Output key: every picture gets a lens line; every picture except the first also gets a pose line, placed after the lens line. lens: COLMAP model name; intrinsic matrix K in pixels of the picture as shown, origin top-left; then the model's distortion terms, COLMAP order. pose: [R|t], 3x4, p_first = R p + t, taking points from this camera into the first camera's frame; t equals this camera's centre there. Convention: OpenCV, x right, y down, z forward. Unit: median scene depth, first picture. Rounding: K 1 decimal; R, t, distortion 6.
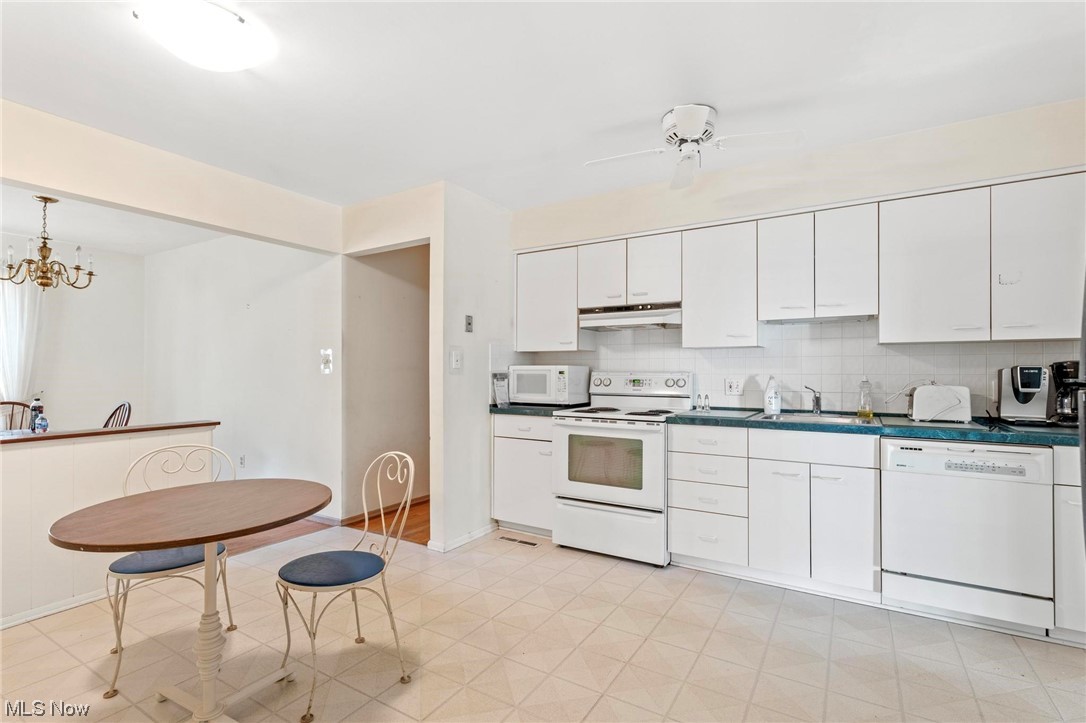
lens RADIAL K [[505.4, 0, 546.7], [0, 505.4, 367.0], [0, 0, 1]] dist [-0.000792, 0.000520]
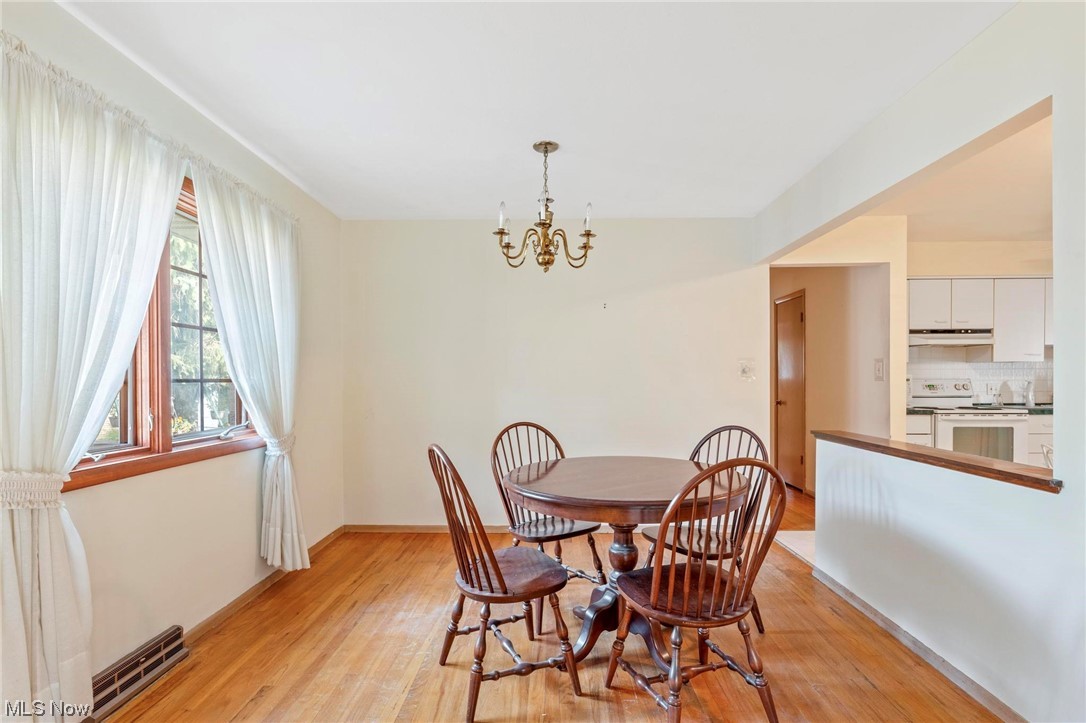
lens RADIAL K [[516.0, 0, 544.6], [0, 516.0, 386.4], [0, 0, 1]] dist [0.001670, 0.001088]
pose [[0.862500, -0.008814, 0.505980, -1.488279], [0.000176, 0.999853, 0.017117, 0.005567], [-0.506057, -0.014674, 0.862375, 0.372967]]
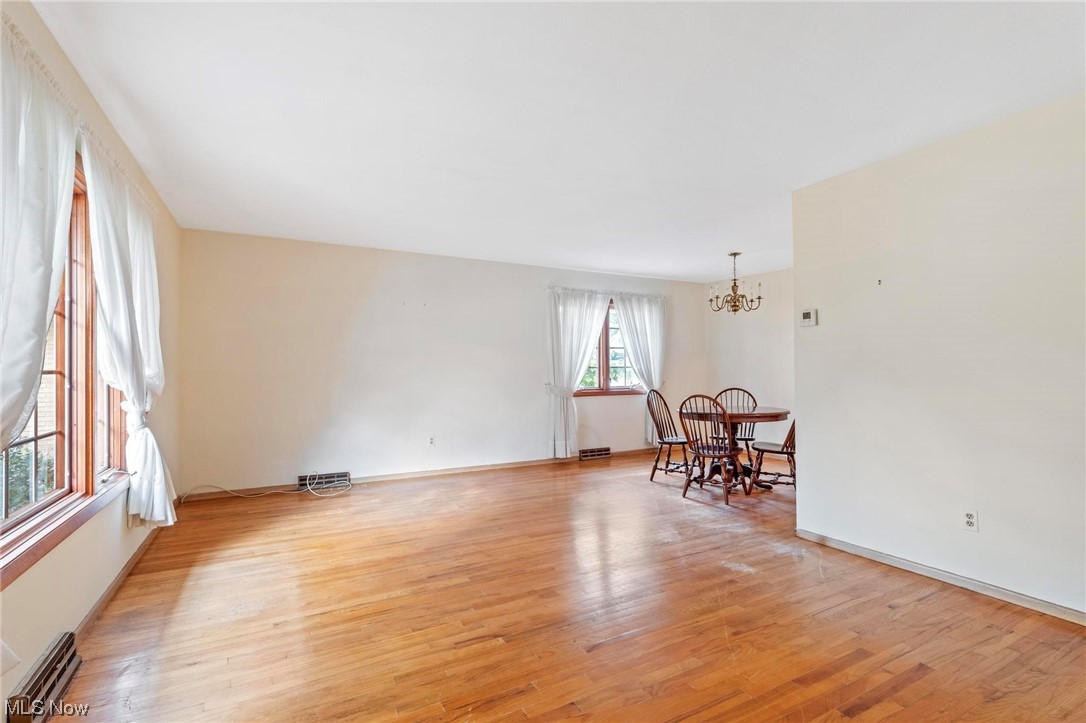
lens RADIAL K [[505.4, 0, 546.7], [0, 505.4, 367.0], [0, 0, 1]] dist [-0.000792, 0.000520]
pose [[0.865611, -0.004755, -0.500695, -0.779206], [0.008118, 0.999957, 0.004539, -0.003216], [0.500652, -0.007994, 0.865612, -0.655503]]
